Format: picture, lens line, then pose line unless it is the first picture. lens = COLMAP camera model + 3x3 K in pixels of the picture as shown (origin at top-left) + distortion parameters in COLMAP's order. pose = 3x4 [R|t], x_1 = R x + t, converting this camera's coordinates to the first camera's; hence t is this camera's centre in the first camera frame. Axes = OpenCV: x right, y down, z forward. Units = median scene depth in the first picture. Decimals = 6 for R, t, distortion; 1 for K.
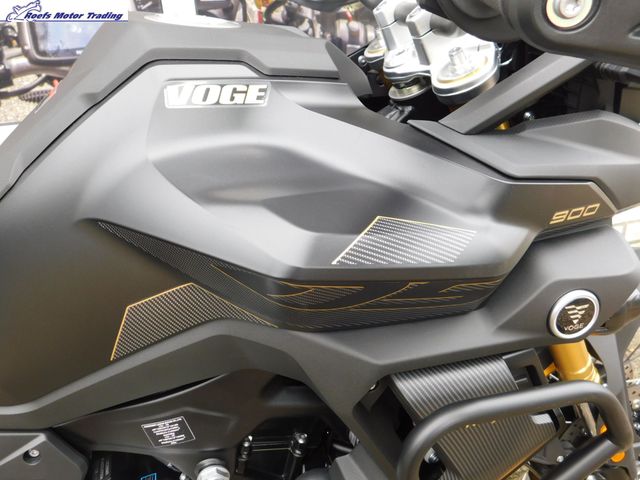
lens RADIAL K [[559.0, 0, 320.0], [0, 559.0, 240.0], [0, 0, 1]] dist [-0.005920, -0.007199]
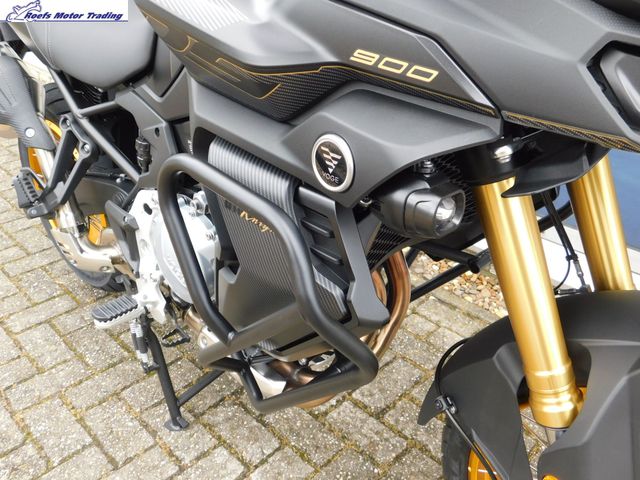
lens RADIAL K [[559.0, 0, 320.0], [0, 559.0, 240.0], [0, 0, 1]] dist [-0.005920, -0.007199]
pose [[0.486413, 0.480494, -0.729745, 1.059050], [-0.424970, 0.859864, 0.282905, -0.010367], [0.763415, 0.172511, 0.622445, 0.374908]]
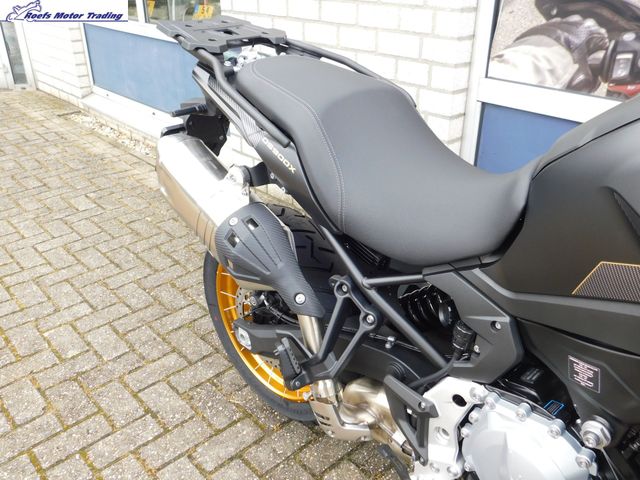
lens RADIAL K [[559.0, 0, 320.0], [0, 559.0, 240.0], [0, 0, 1]] dist [-0.005920, -0.007199]
pose [[0.451757, 0.448707, -0.771088, 0.280008], [-0.405418, 0.873167, 0.270585, -0.007239], [0.794702, 0.190374, 0.576373, -0.218715]]
